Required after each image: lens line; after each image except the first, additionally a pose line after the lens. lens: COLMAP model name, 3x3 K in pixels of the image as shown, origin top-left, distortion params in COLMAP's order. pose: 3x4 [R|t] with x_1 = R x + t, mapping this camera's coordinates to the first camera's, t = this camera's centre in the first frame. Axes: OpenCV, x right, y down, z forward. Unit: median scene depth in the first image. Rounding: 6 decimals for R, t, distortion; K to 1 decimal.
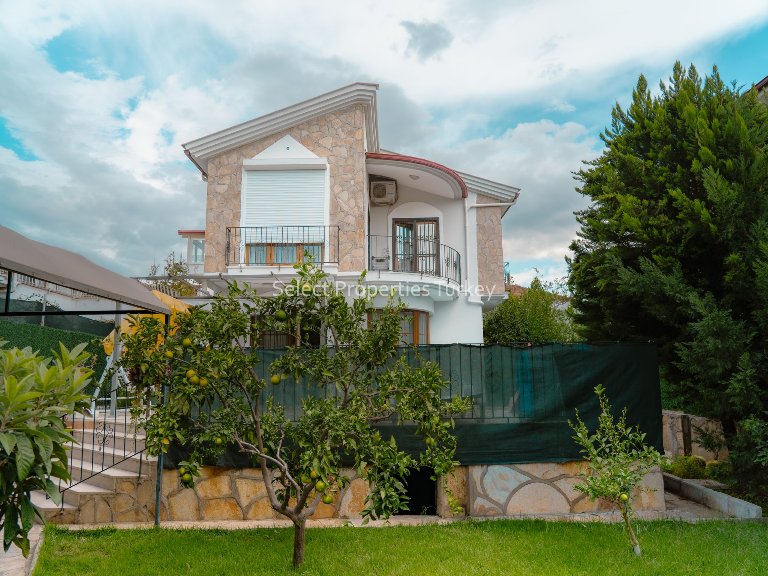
lens RADIAL K [[521.3, 0, 385.1], [0, 521.3, 286.8], [0, 0, 1]] dist [-0.033657, 0.000961]
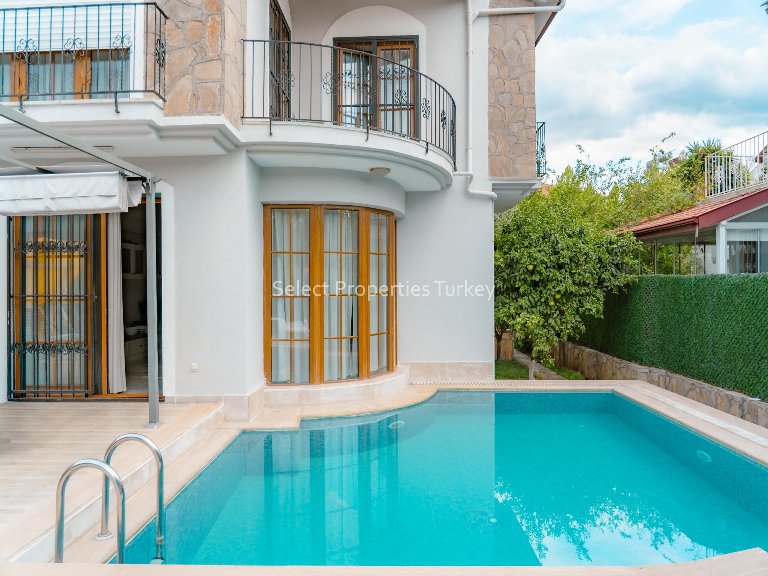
lens RADIAL K [[521.3, 0, 379.5], [0, 521.3, 282.7], [0, 0, 1]] dist [-0.033657, 0.000961]
pose [[0.999588, 0.005347, -0.028206, 0.084428], [-0.000245, 0.984055, 0.177864, 0.025291], [0.028707, -0.177784, 0.983651, 0.455372]]
